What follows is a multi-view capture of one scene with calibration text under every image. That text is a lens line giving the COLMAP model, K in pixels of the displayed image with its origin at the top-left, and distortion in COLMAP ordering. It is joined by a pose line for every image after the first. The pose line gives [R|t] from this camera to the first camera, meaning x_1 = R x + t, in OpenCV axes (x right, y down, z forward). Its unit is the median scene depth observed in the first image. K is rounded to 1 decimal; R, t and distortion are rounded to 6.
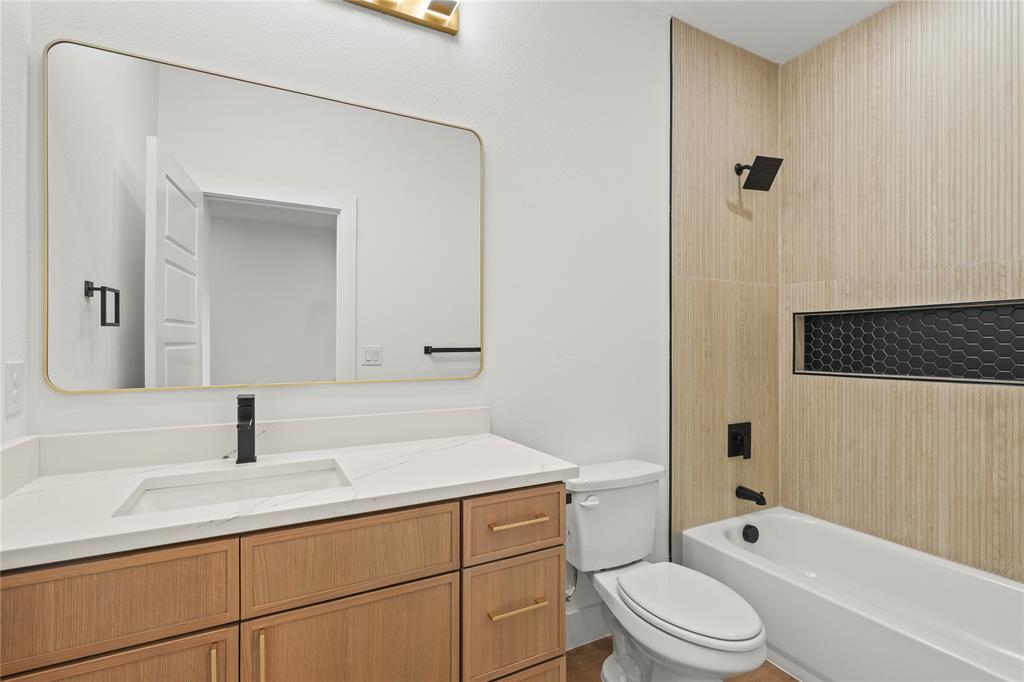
lens RADIAL K [[469.9, 0, 512.6], [0, 469.9, 336.2], [0, 0, 1]] dist [-0.003939, 0.000703]
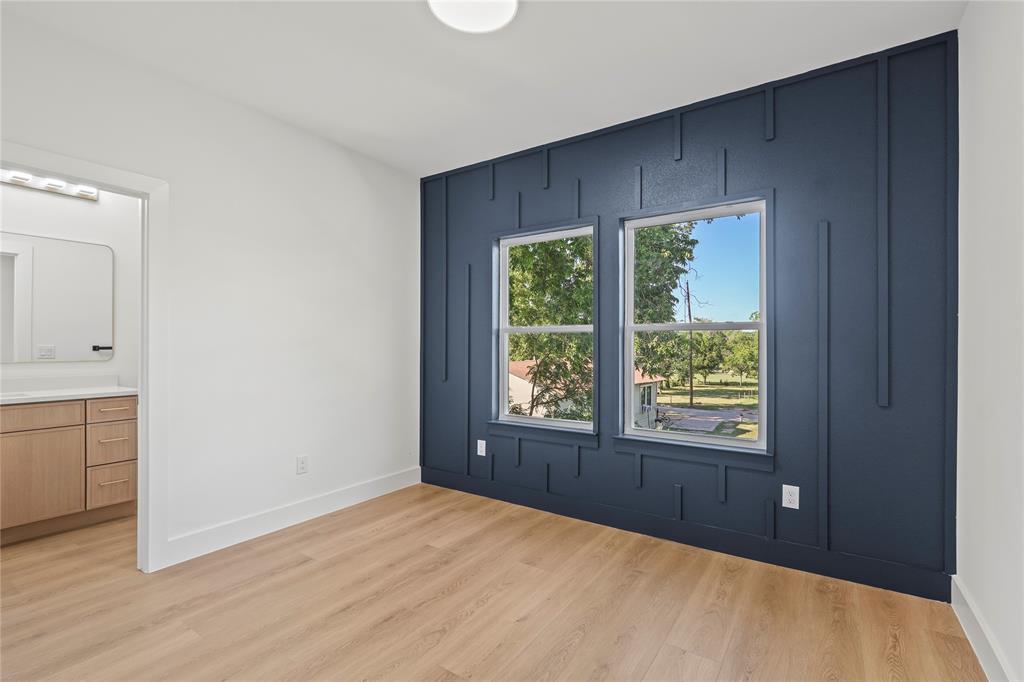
lens RADIAL K [[469.9, 0, 516.6], [0, 469.9, 347.5], [0, 0, 1]] dist [-0.003939, 0.000703]
pose [[0.882563, 0.007636, 0.470132, 0.861596], [-0.018485, 0.999659, 0.018465, -0.073197], [-0.469831, -0.024986, 0.882403, -2.743253]]
